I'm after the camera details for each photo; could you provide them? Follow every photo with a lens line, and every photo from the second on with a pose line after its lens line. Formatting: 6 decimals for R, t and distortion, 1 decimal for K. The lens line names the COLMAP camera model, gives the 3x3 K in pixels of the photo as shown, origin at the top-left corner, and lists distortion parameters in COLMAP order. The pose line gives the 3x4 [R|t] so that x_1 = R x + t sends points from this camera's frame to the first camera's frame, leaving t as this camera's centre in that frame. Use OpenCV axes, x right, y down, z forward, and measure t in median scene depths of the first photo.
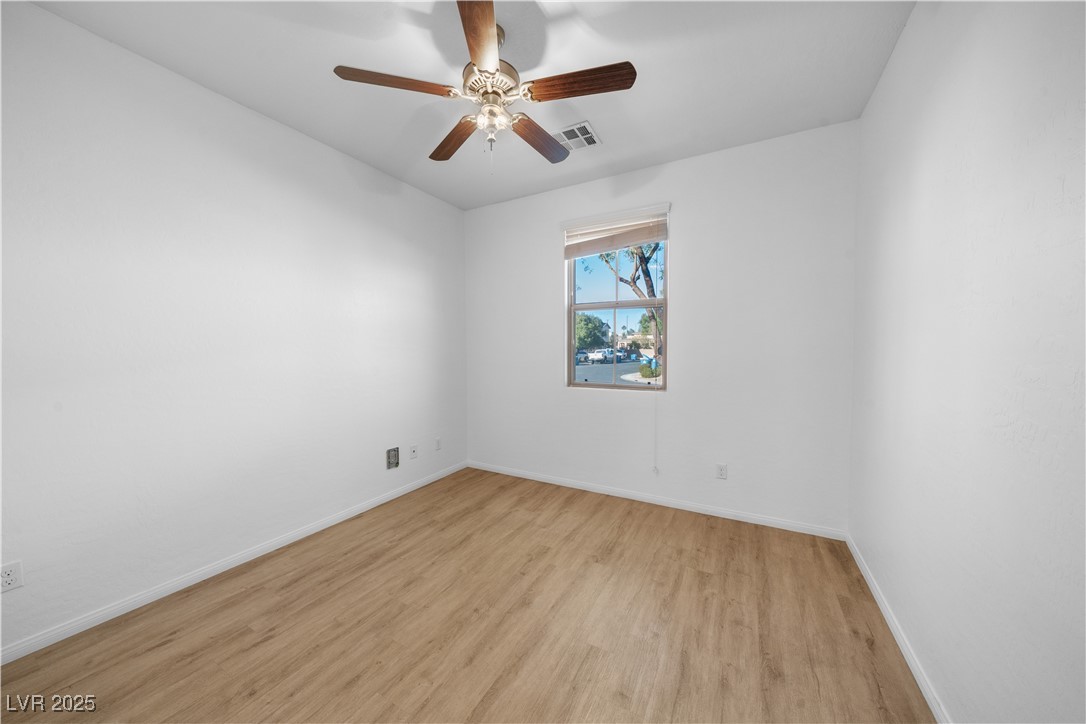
lens RADIAL K [[376.1, 0, 533.7], [0, 376.1, 343.9], [0, 0, 1]] dist [-0.002994, -0.000239]
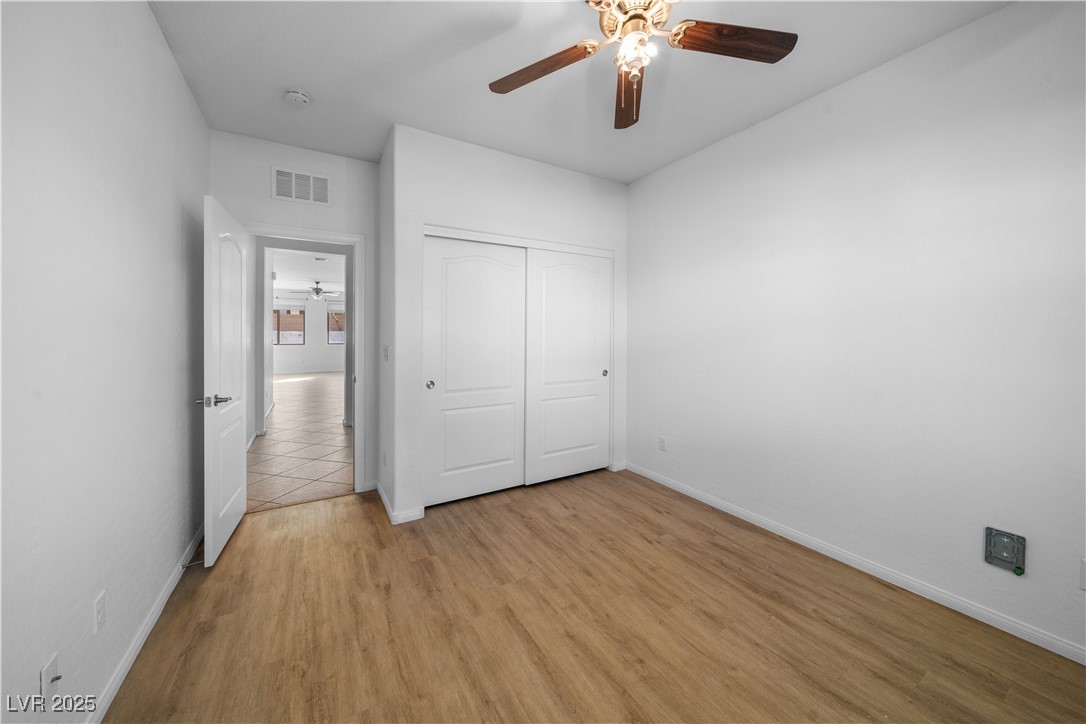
lens RADIAL K [[376.1, 0, 533.7], [0, 376.1, 343.9], [0, 0, 1]] dist [-0.002994, -0.000239]
pose [[-0.498899, 0.024119, -0.866325, 0.623117], [0.011302, 0.999709, 0.021324, 0.010359], [0.866587, 0.000848, -0.499026, 1.169617]]
